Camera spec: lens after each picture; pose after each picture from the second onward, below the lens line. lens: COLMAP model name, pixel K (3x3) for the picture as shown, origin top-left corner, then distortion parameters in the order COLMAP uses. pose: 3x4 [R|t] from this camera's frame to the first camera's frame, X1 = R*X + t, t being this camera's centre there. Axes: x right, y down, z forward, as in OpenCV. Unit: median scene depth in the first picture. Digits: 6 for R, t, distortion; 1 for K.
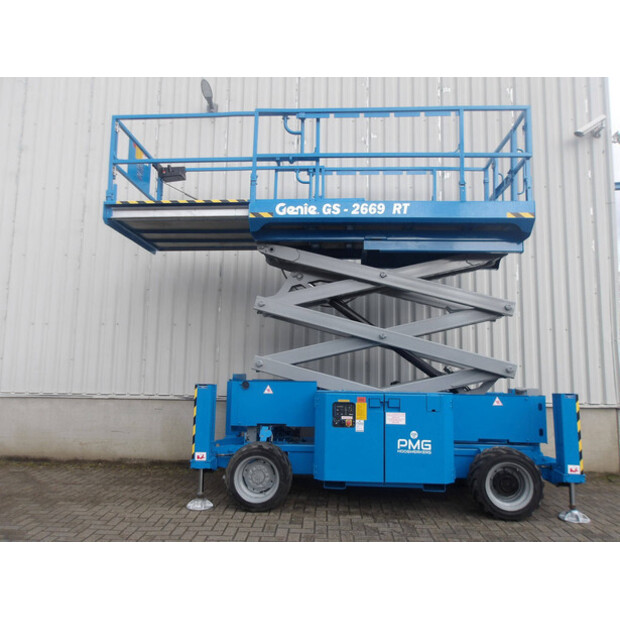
lens RADIAL K [[507.5, 0, 308.0], [0, 507.5, 313.5], [0, 0, 1]] dist [0.010324, -0.009380]
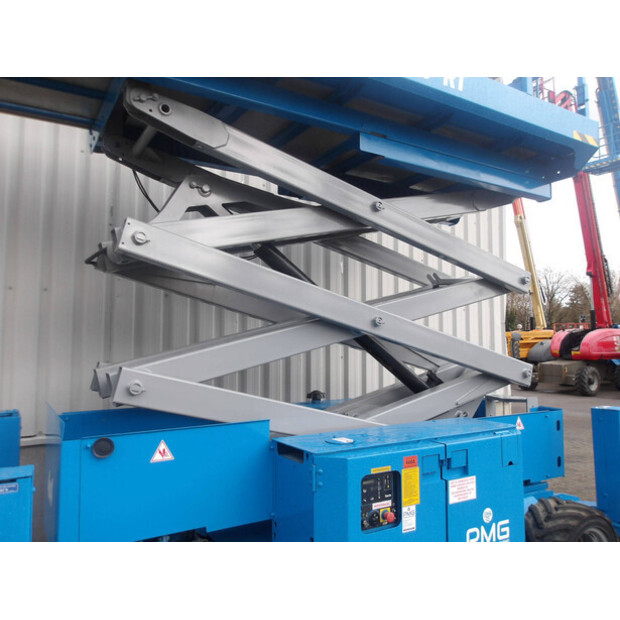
lens RADIAL K [[507.5, 0, 312.4], [0, 507.5, 312.2], [0, 0, 1]] dist [0.010324, -0.009380]
pose [[0.819805, 0.020265, 0.572285, -0.239973], [-0.053796, 0.997679, 0.041734, 0.017767], [-0.570111, -0.065000, 0.818992, 0.678414]]
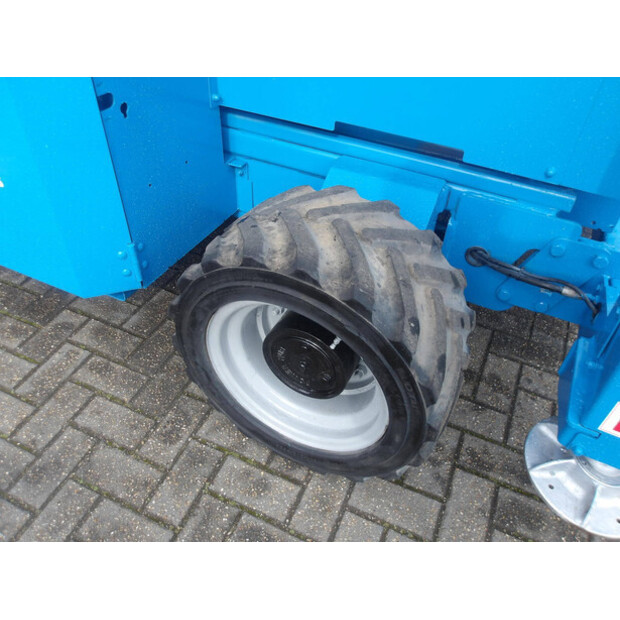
lens RADIAL K [[507.5, 0, 313.0], [0, 507.5, 309.4], [0, 0, 1]] dist [0.010324, -0.009380]
pose [[0.922421, 0.271188, -0.274948, 0.443626], [0.032318, 0.655255, 0.754716, 0.138524], [0.384831, -0.705052, 0.595657, 0.858765]]
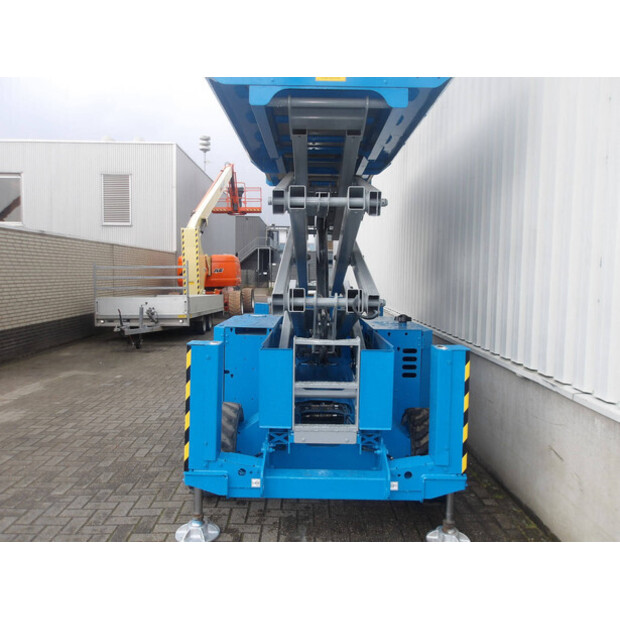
lens RADIAL K [[507.5, 0, 312.4], [0, 507.5, 309.2], [0, 0, 1]] dist [0.010324, -0.009380]
pose [[0.061482, 0.059553, -0.996330, 1.130206], [0.100874, 0.992737, 0.065563, 0.090537], [0.992998, -0.104535, 0.055029, 1.113442]]
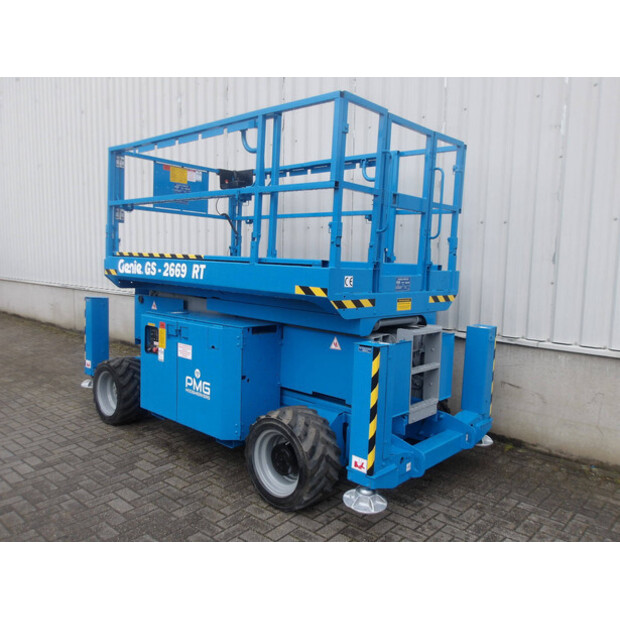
lens RADIAL K [[507.5, 0, 312.5], [0, 507.5, 307.5], [0, 0, 1]] dist [0.010324, -0.009380]
pose [[0.778308, 0.062217, -0.624792, 0.833517], [0.066162, 0.981412, 0.180148, 0.003838], [0.624387, -0.181549, 0.759725, 0.515813]]
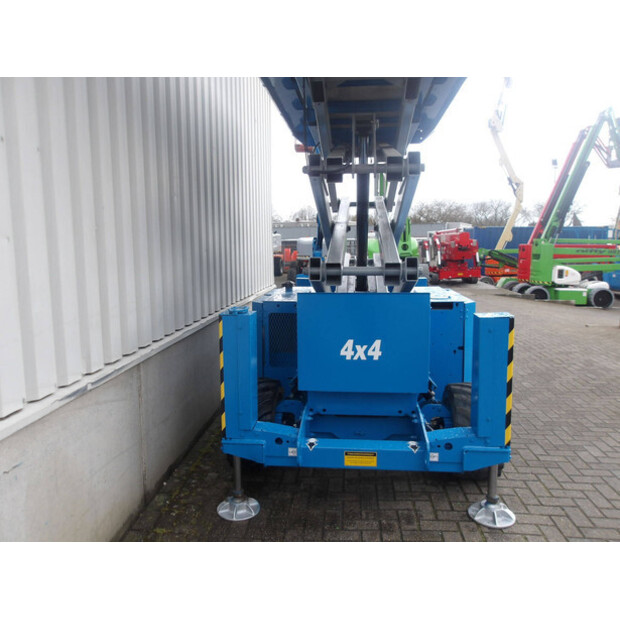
lens RADIAL K [[507.5, 0, 311.4], [0, 507.5, 313.9], [0, 0, 1]] dist [0.010324, -0.009380]
pose [[0.032328, -0.147434, 0.988543, -0.790680], [-0.109109, 0.982629, 0.150120, 0.085401], [-0.993504, -0.112712, 0.015681, 1.254170]]
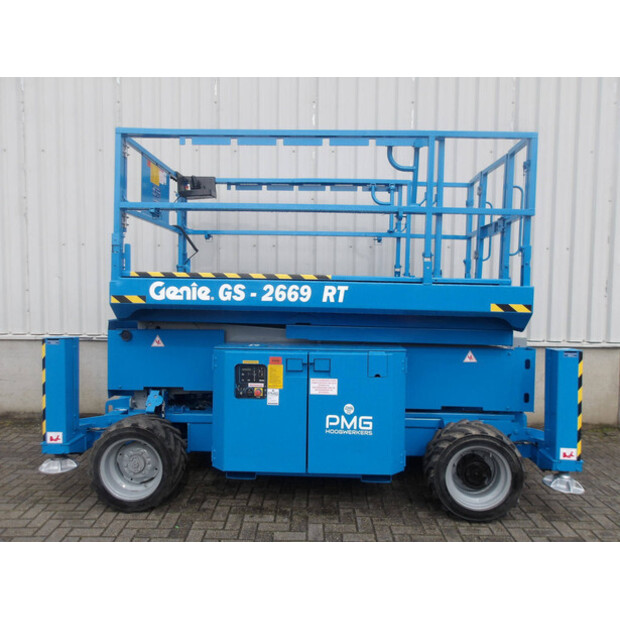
lens RADIAL K [[507.5, 0, 311.7], [0, 507.5, 305.8], [0, 0, 1]] dist [0.010324, -0.009380]
pose [[0.999790, -0.005273, 0.019799, 0.141522], [0.001931, 0.986262, 0.165179, -0.020330], [-0.020398, -0.165106, 0.986065, 0.321483]]
